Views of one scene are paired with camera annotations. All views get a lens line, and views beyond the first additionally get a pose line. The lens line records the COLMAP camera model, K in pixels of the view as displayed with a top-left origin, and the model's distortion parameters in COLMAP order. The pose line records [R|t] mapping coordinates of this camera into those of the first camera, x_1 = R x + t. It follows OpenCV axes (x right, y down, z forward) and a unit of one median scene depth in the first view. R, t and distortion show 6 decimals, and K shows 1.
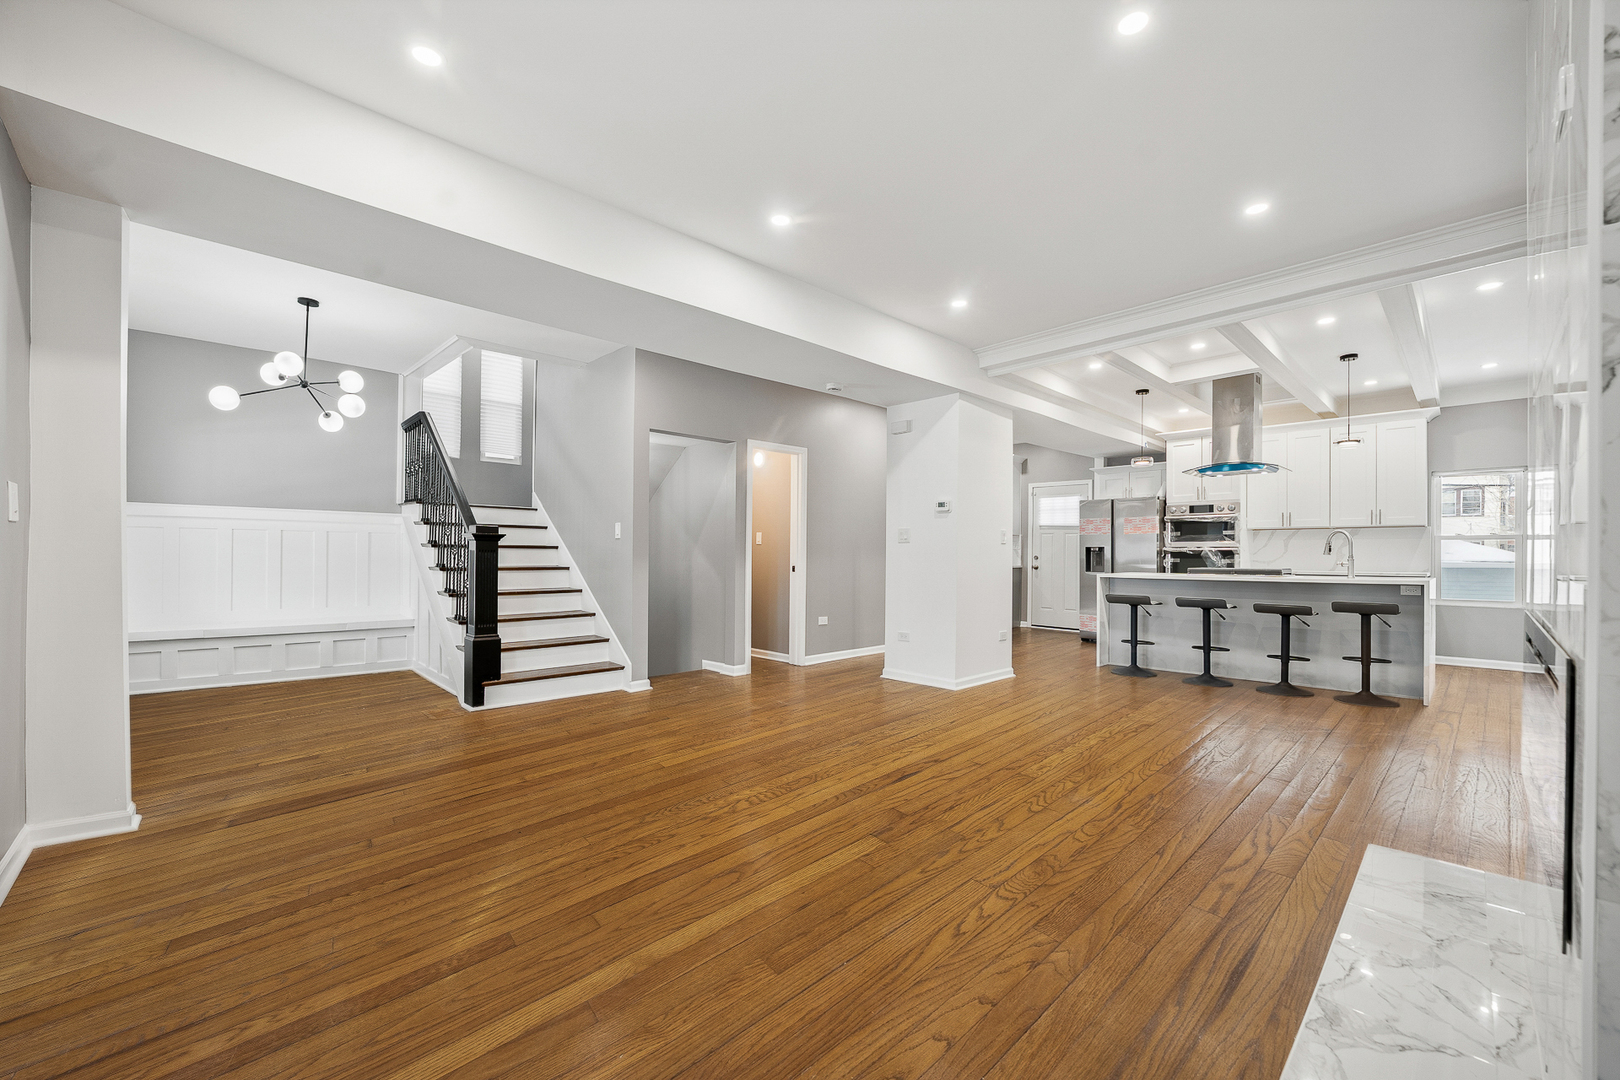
lens RADIAL K [[646.1, 0, 811.5], [0, 646.1, 547.3], [0, 0, 1]] dist [-0.016392, -0.000019]
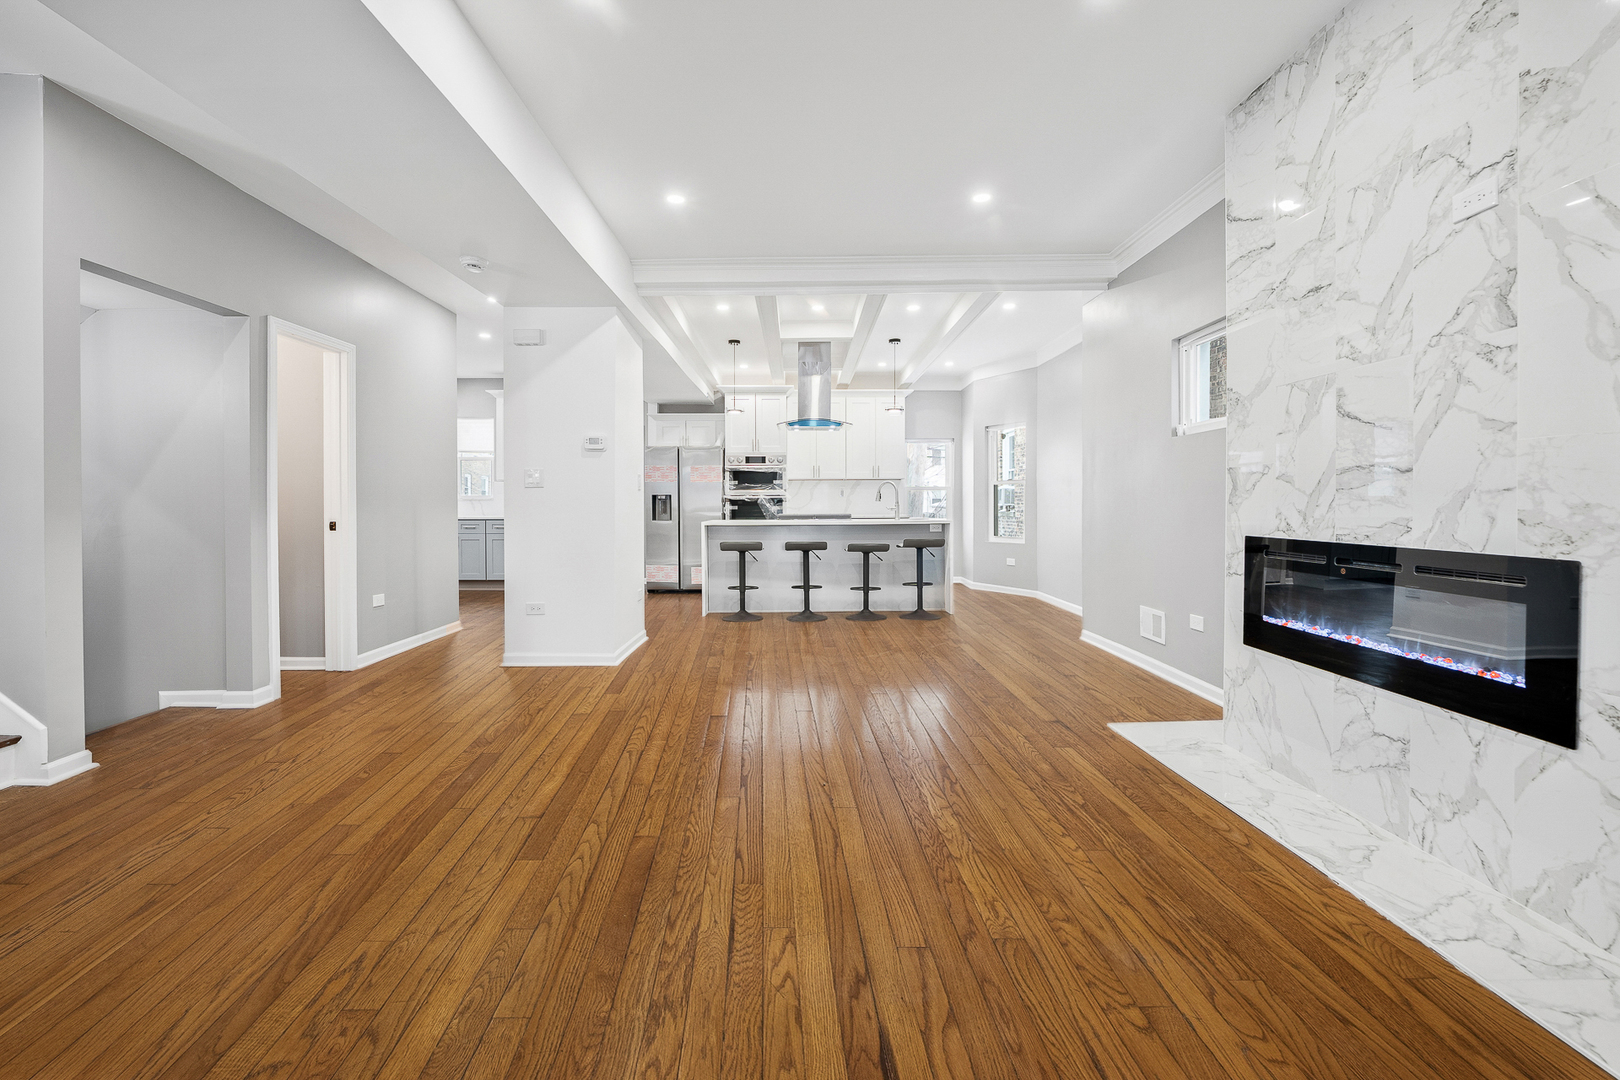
lens RADIAL K [[670.4, 0, 794.3], [0, 670.4, 510.3], [0, 0, 1]] dist [-0.019581, 0.000537]
pose [[0.696233, -0.014079, 0.717678, -0.164536], [-0.000879, 0.999790, 0.020466, 0.002265], [-0.717816, -0.014880, 0.696074, 0.168301]]
